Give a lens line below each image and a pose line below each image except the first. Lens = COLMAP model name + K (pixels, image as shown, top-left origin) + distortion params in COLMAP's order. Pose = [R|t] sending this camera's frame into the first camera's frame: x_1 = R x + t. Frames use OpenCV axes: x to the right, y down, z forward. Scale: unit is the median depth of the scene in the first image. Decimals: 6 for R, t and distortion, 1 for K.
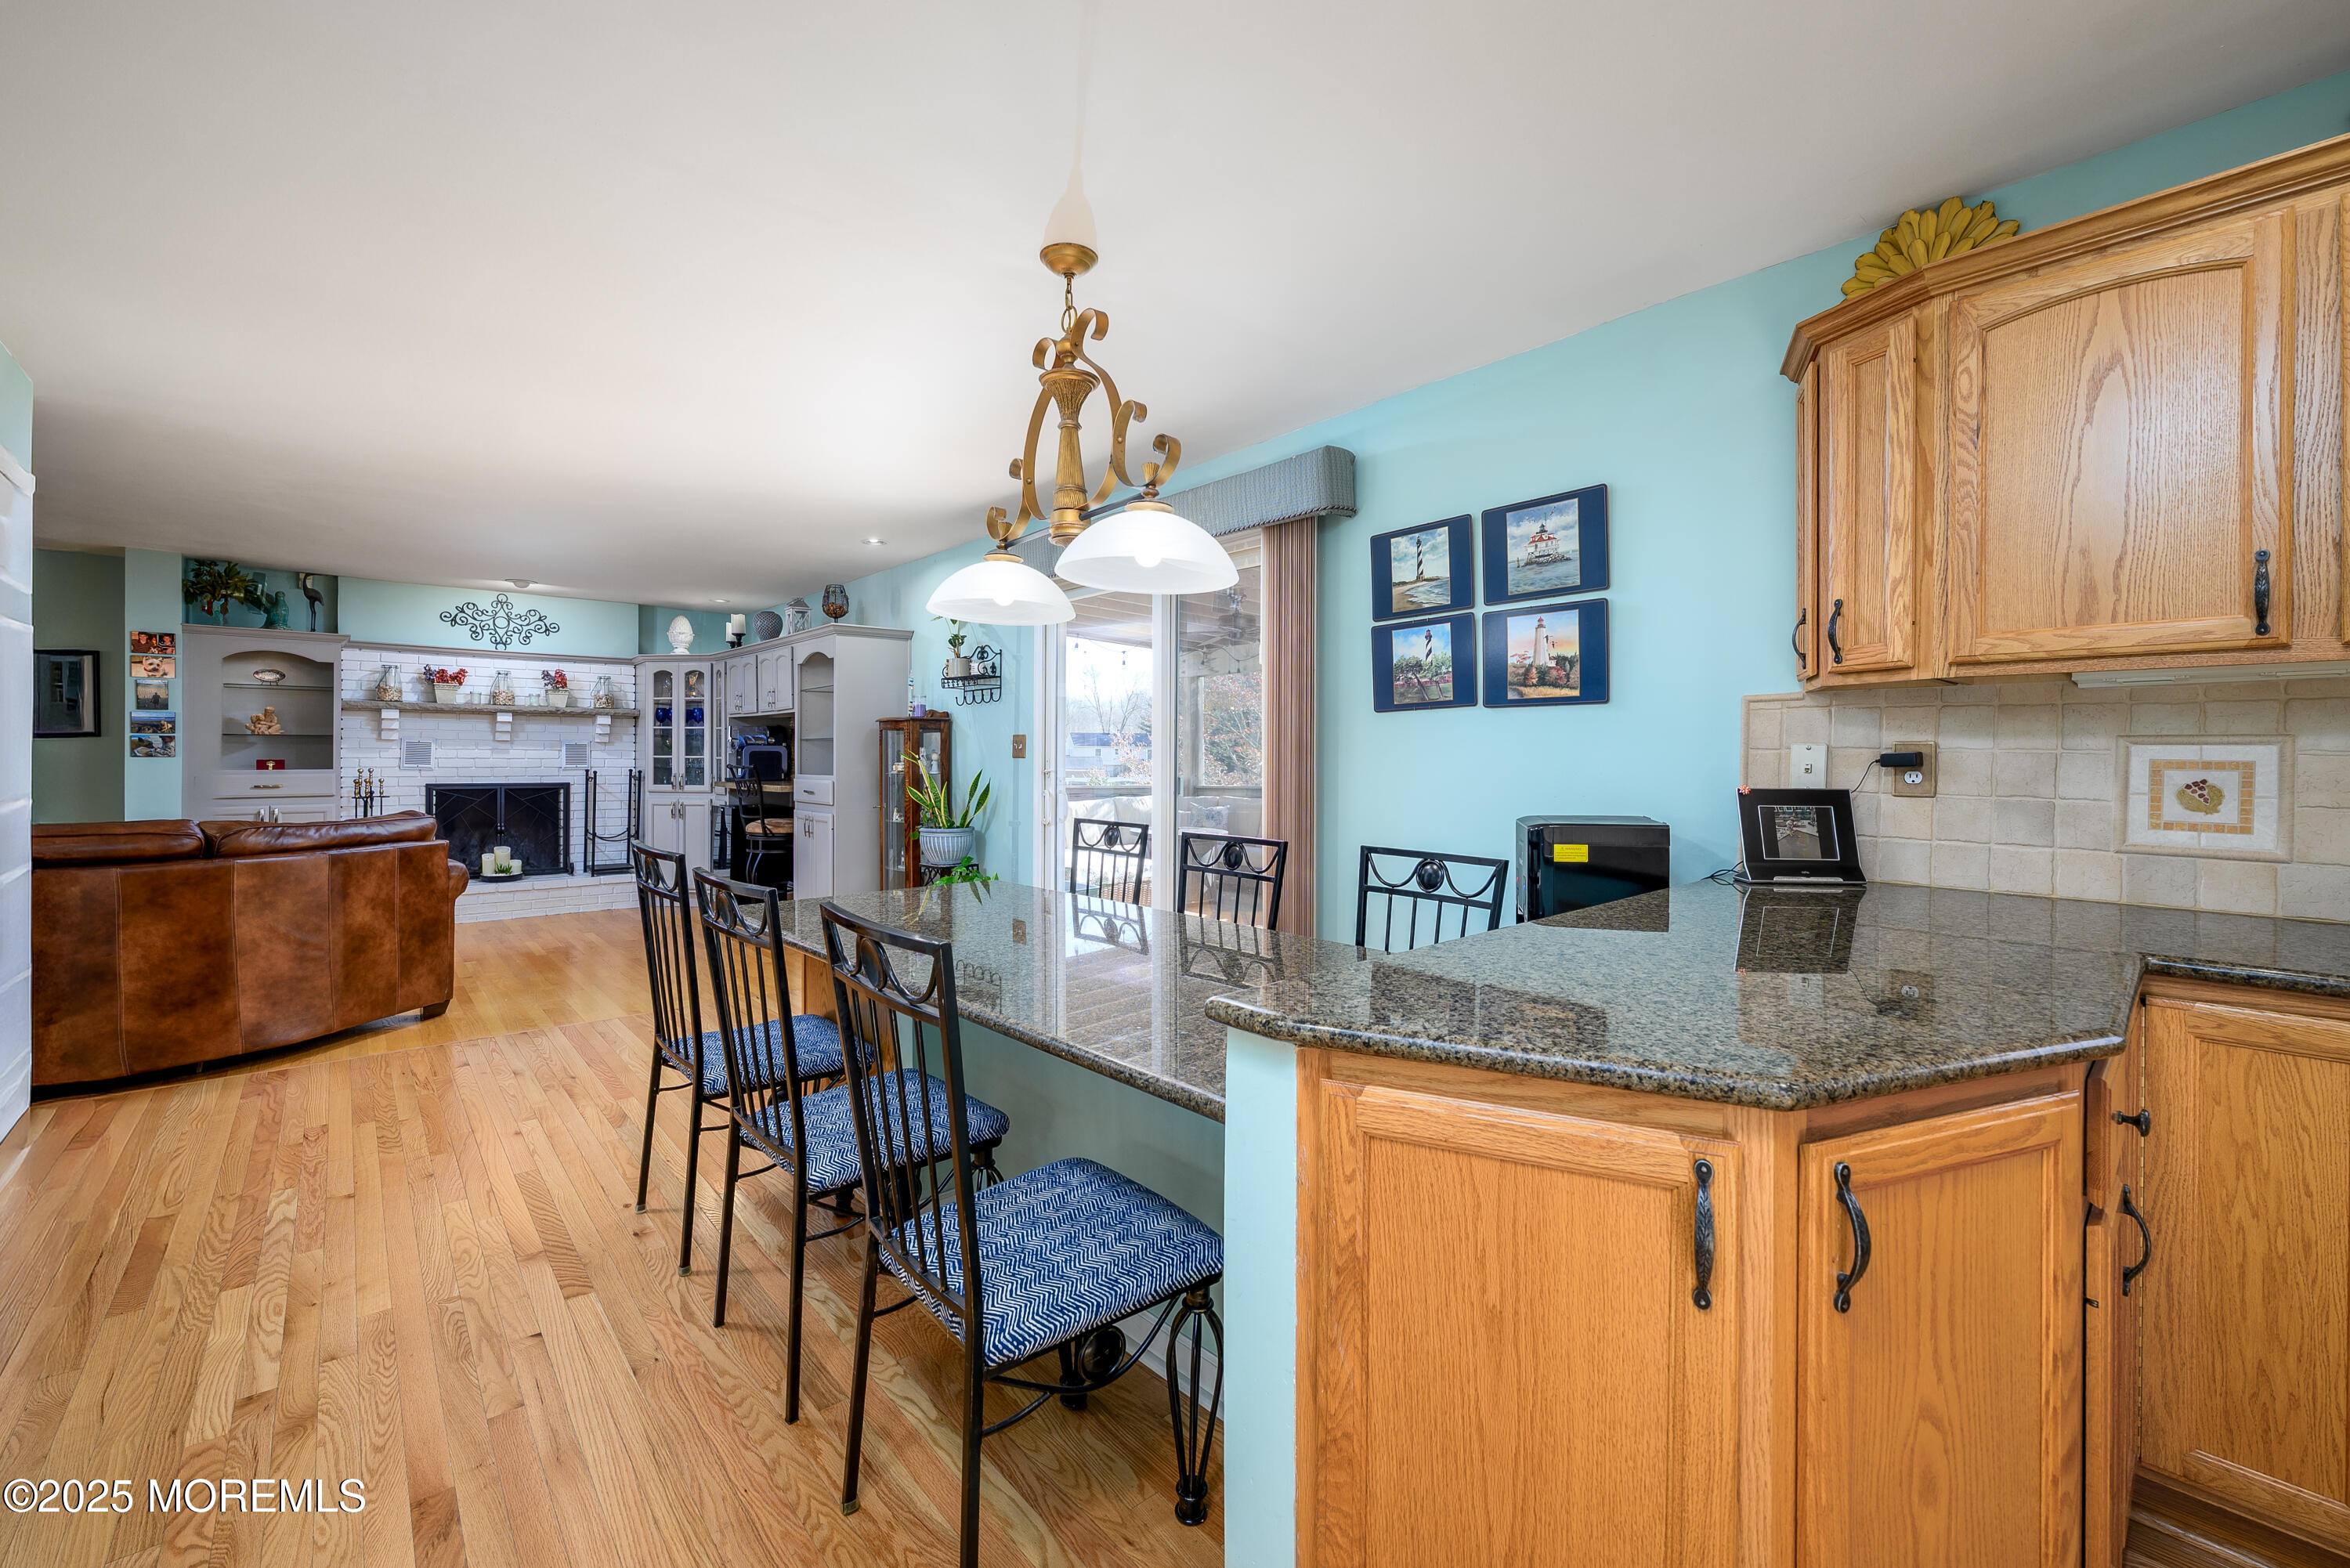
lens RADIAL K [[941.4, 0, 1172.4], [0, 941.4, 764.3], [0, 0, 1]] dist [0.001698, -0.000293]
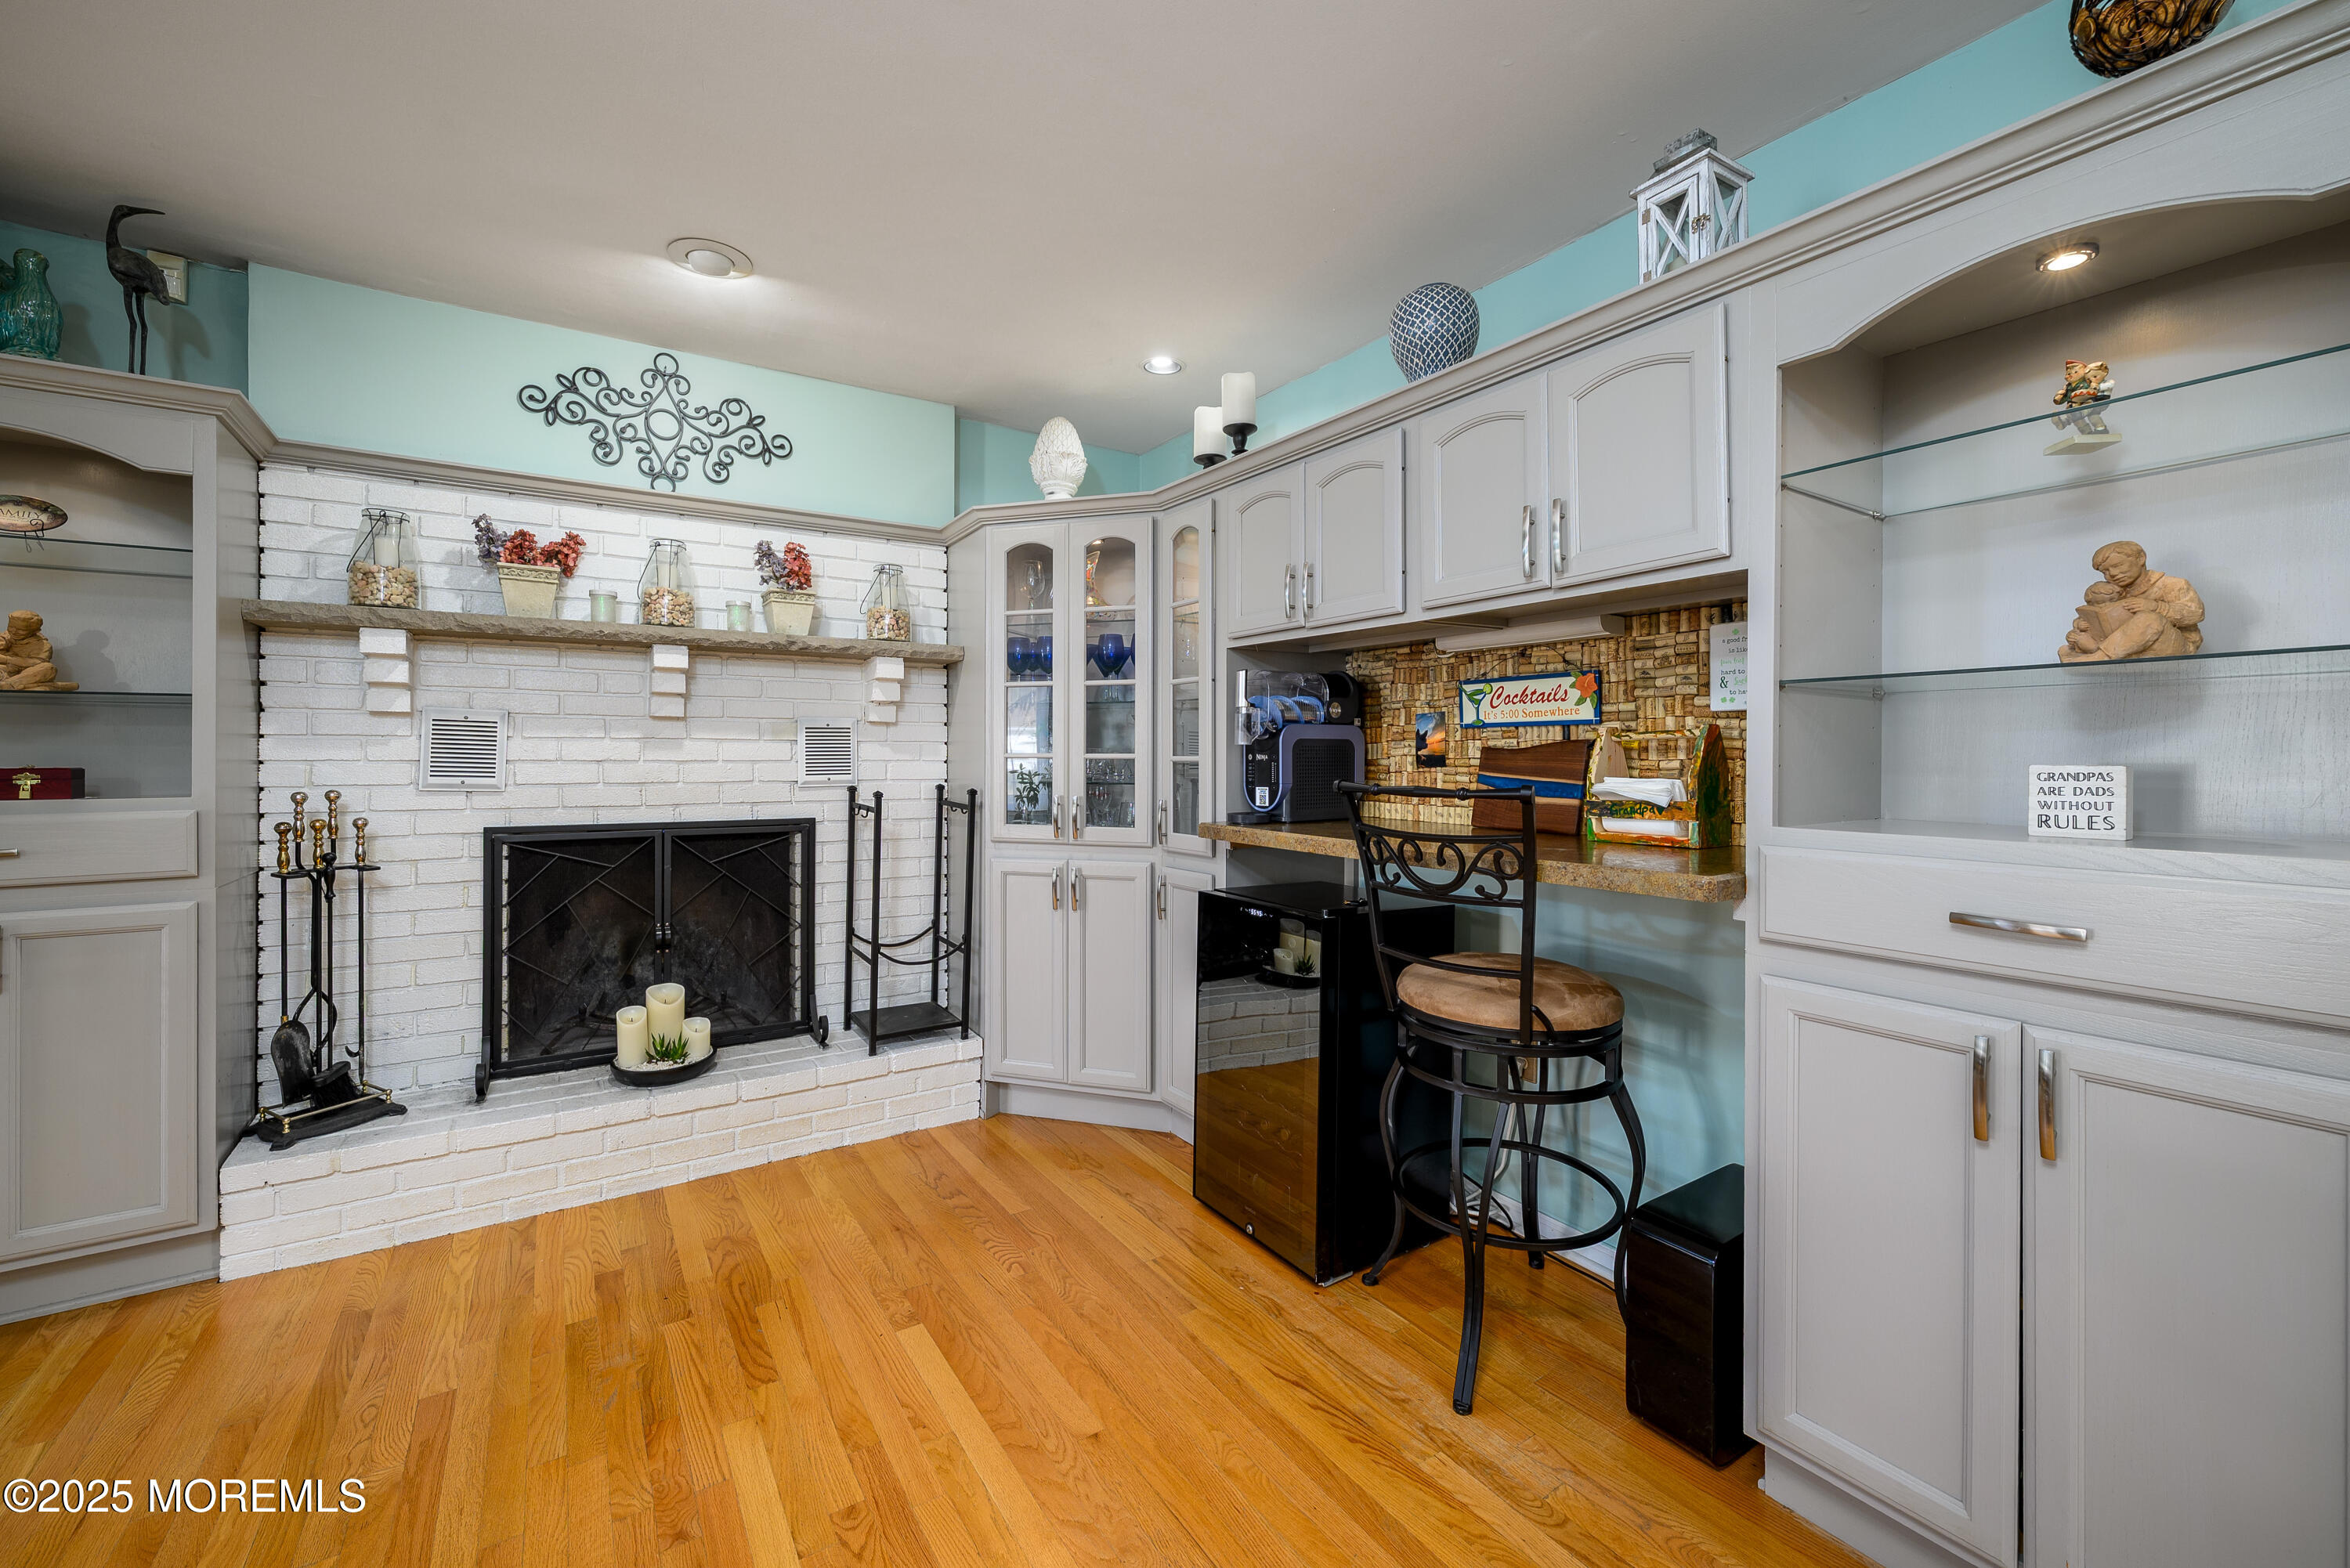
lens RADIAL K [[941.4, 0, 1164.5], [0, 941.4, 756.9], [0, 0, 1]] dist [0.001698, -0.000293]
pose [[0.988565, -0.002638, -0.150773, -0.504823], [0.001963, 0.999987, -0.004625, -0.006588], [0.150783, 0.004276, 0.988558, 0.727459]]
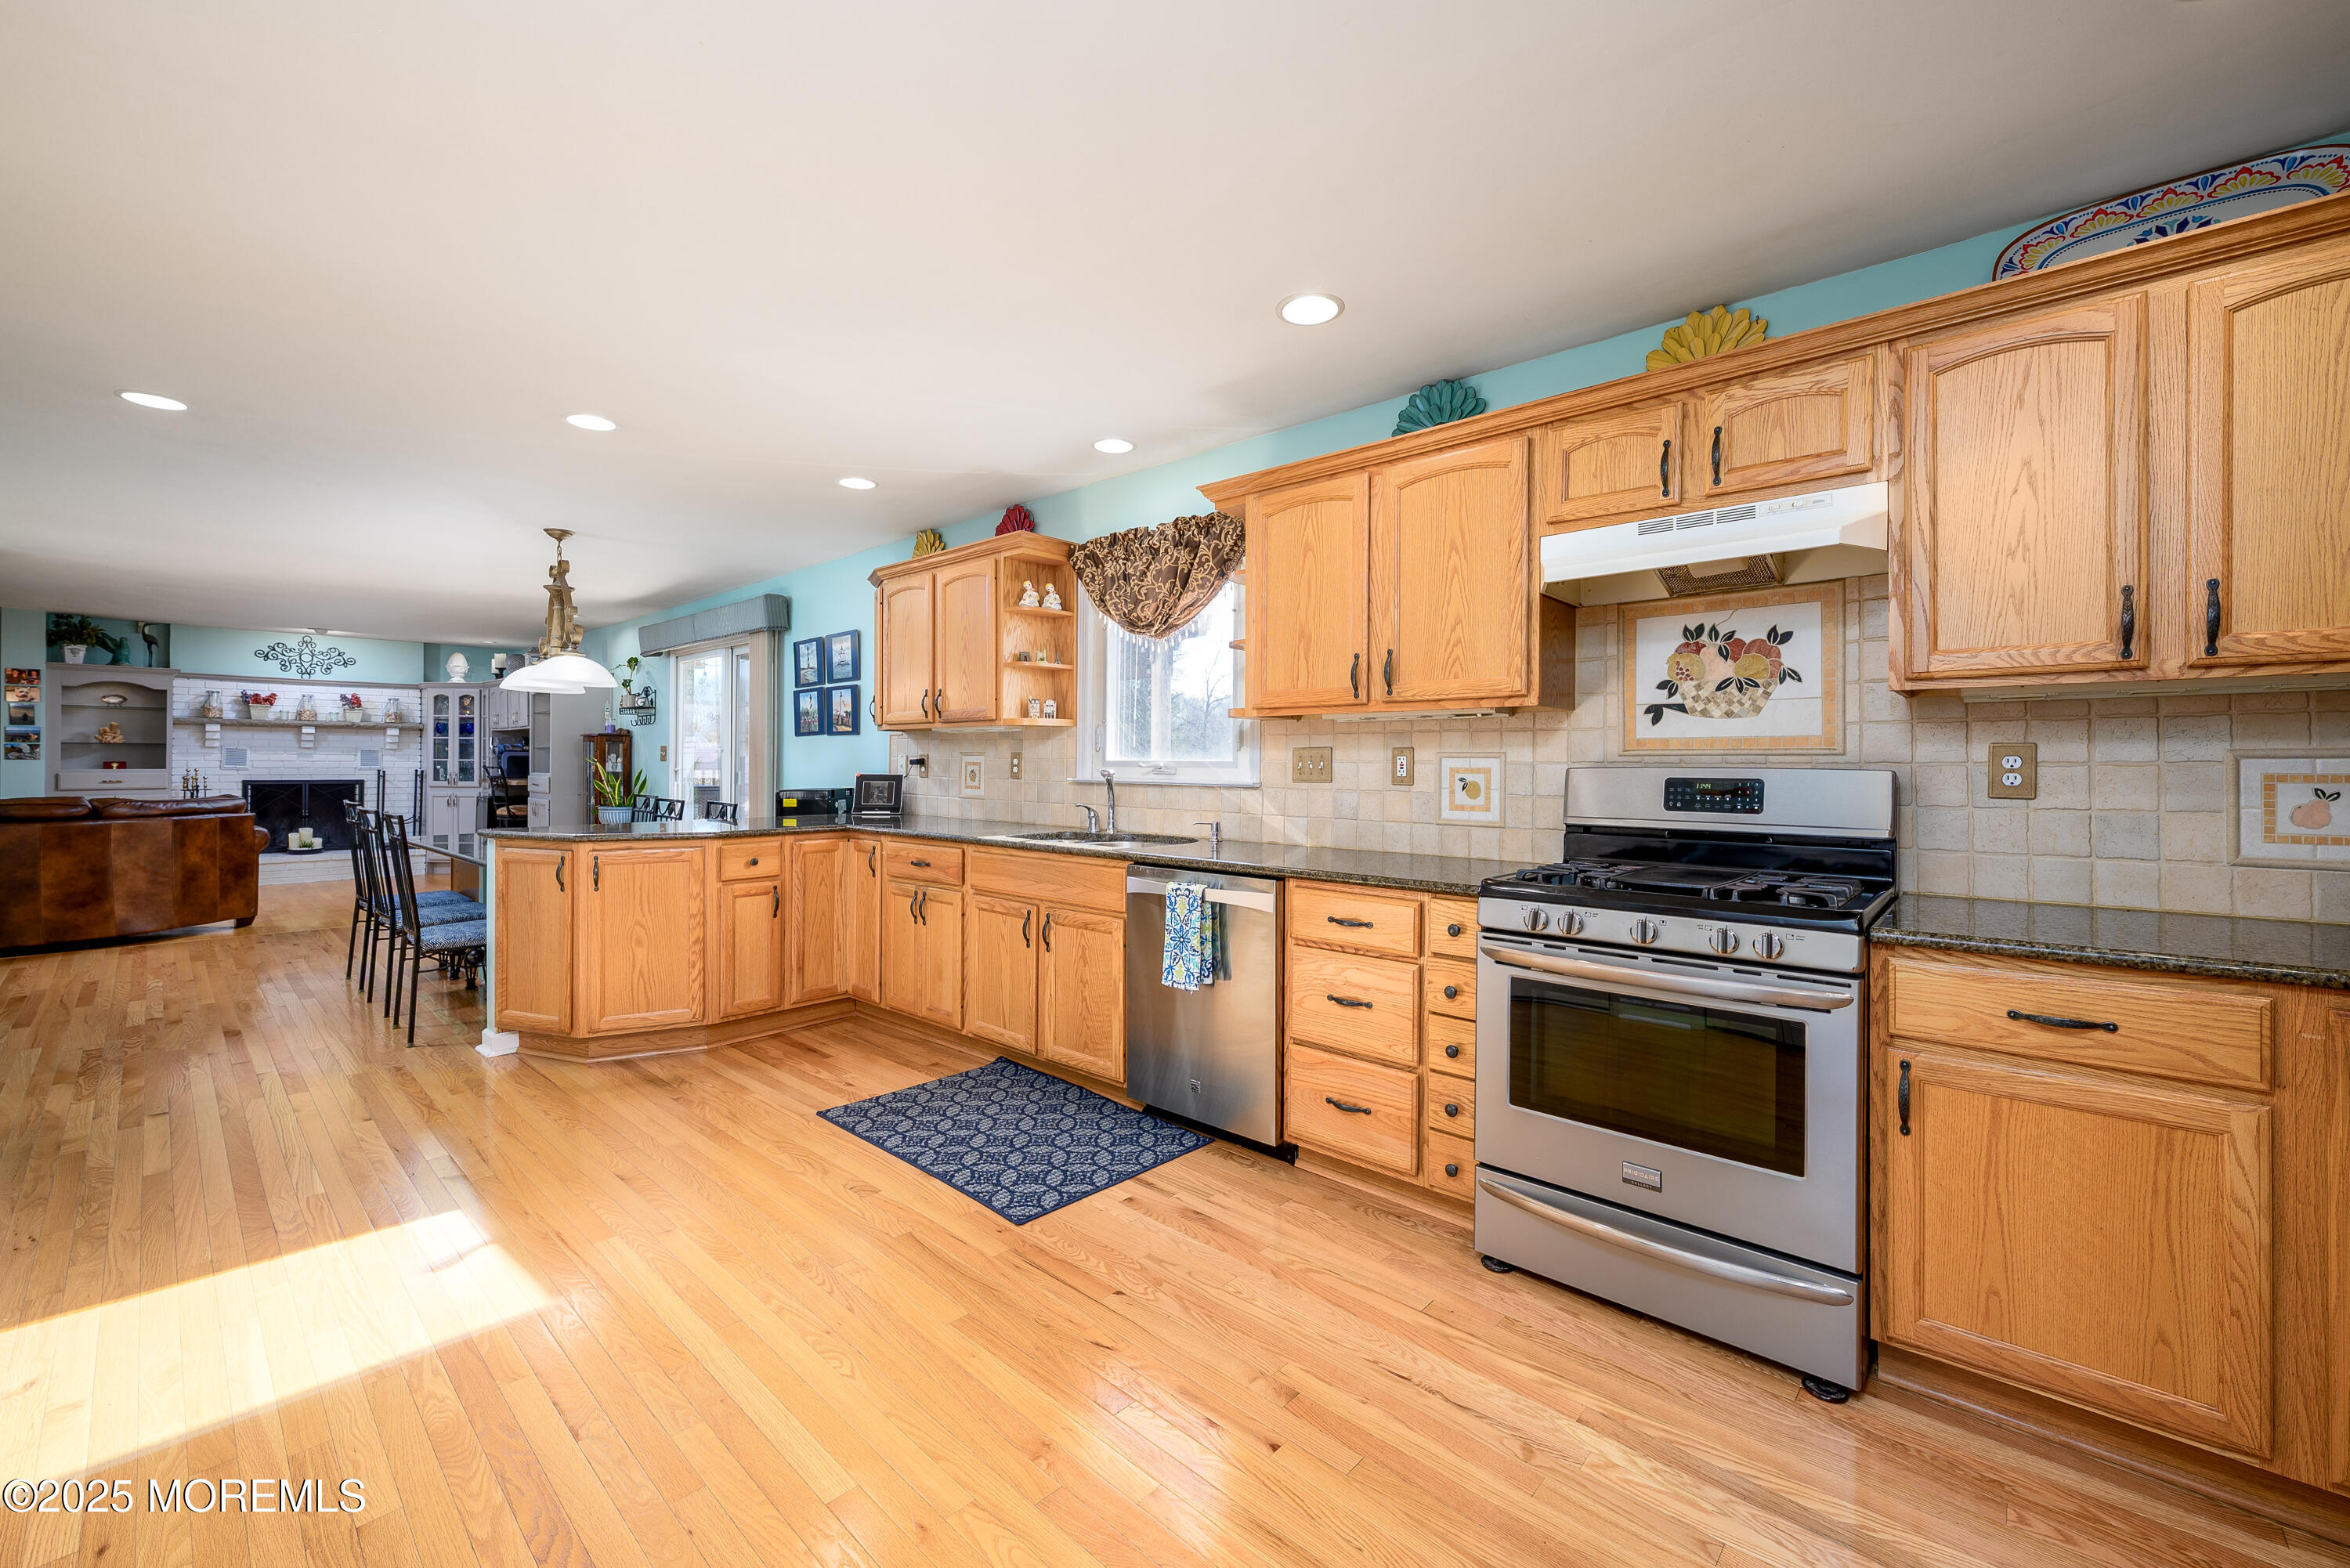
lens RADIAL K [[941.4, 0, 1179.9], [0, 941.4, 762.6], [0, 0, 1]] dist [0.001698, -0.000293]
pose [[0.994248, 0.000533, 0.107105, 0.411005], [0.000066, 0.999984, -0.005593, 0.003925], [-0.107106, 0.005568, 0.994232, -0.500886]]
